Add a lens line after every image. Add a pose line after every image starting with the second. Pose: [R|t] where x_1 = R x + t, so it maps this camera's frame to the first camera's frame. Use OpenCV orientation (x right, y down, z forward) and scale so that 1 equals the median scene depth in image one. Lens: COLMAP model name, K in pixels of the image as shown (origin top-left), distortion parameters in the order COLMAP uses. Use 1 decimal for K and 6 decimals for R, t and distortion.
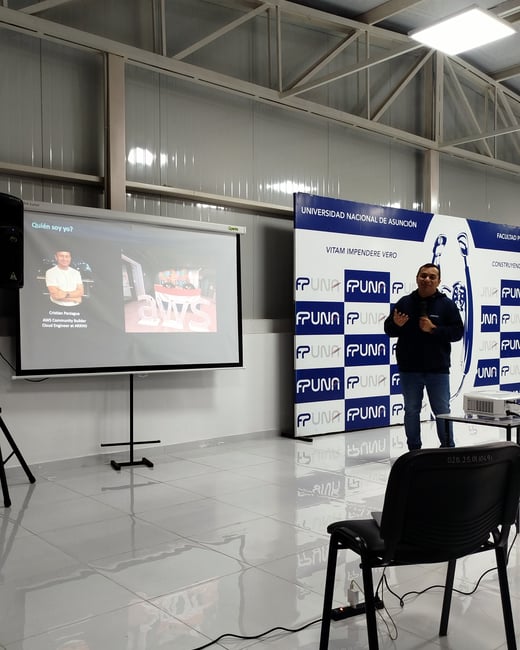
lens RADIAL K [[671.4, 0, 257.2], [0, 671.4, 341.5], [0, 0, 1]] dist [0.053309, 0.000000]
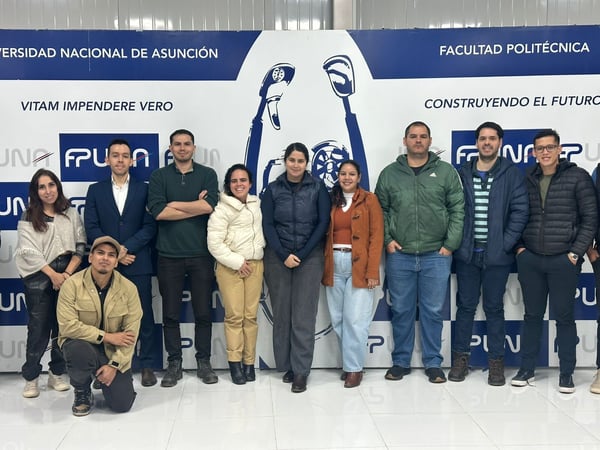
lens RADIAL K [[852.0, 0, 301.2], [0, 852.0, 247.1], [0, 0, 1]] dist [0.076278, 0.000000]
pose [[0.797463, 0.055107, -0.600846, 0.910638], [-0.010365, 0.996925, 0.077678, -0.067442], [0.603279, -0.055717, 0.795581, 0.483740]]
